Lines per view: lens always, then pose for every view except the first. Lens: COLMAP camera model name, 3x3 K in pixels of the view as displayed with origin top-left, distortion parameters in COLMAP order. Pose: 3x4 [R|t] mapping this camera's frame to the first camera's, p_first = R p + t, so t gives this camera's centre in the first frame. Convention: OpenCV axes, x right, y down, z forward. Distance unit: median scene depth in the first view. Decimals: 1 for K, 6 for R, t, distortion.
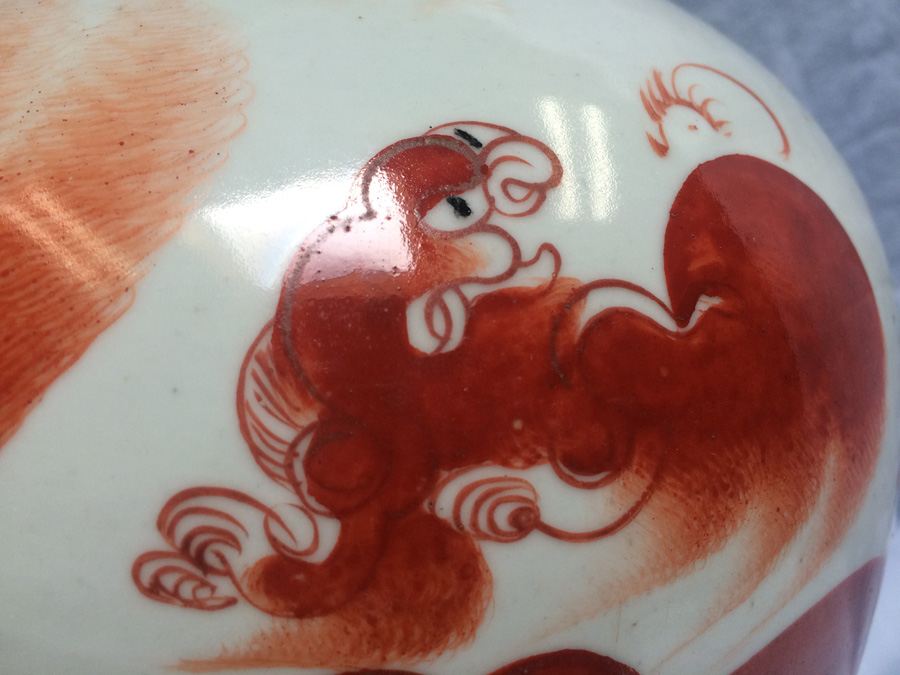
lens RADIAL K [[788.4, 0, 450.0], [0, 788.4, 337.5], [0, 0, 1]] dist [0.071846, -0.118858]
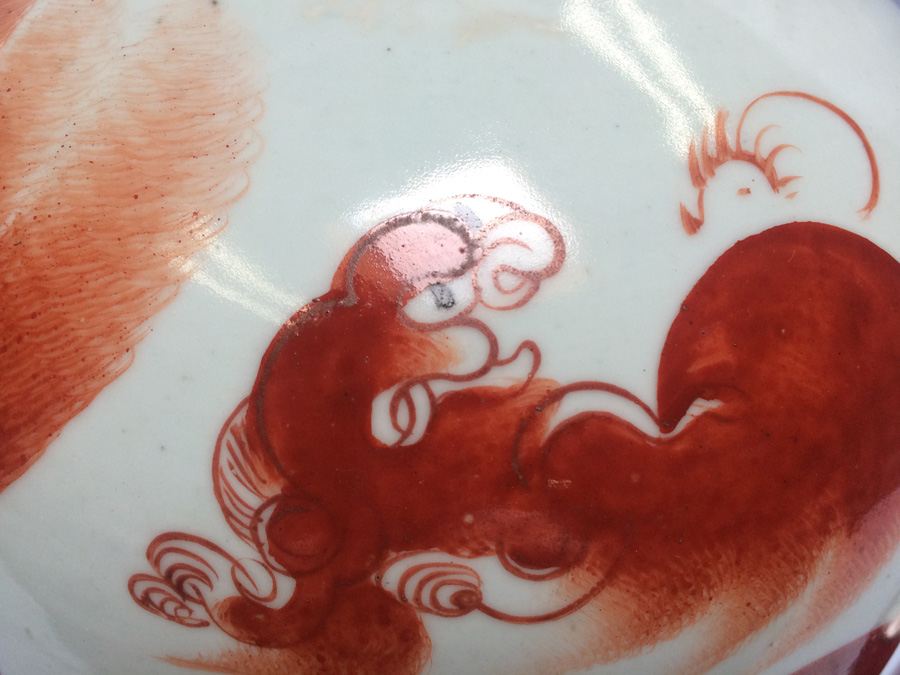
lens RADIAL K [[788.4, 0, 450.0], [0, 788.4, 337.5], [0, 0, 1]] dist [0.071846, -0.118858]
pose [[0.971826, 0.142926, -0.187419, 0.221994], [-0.094999, 0.965239, 0.243494, -0.371649], [0.215706, -0.218829, 0.951622, 0.049748]]
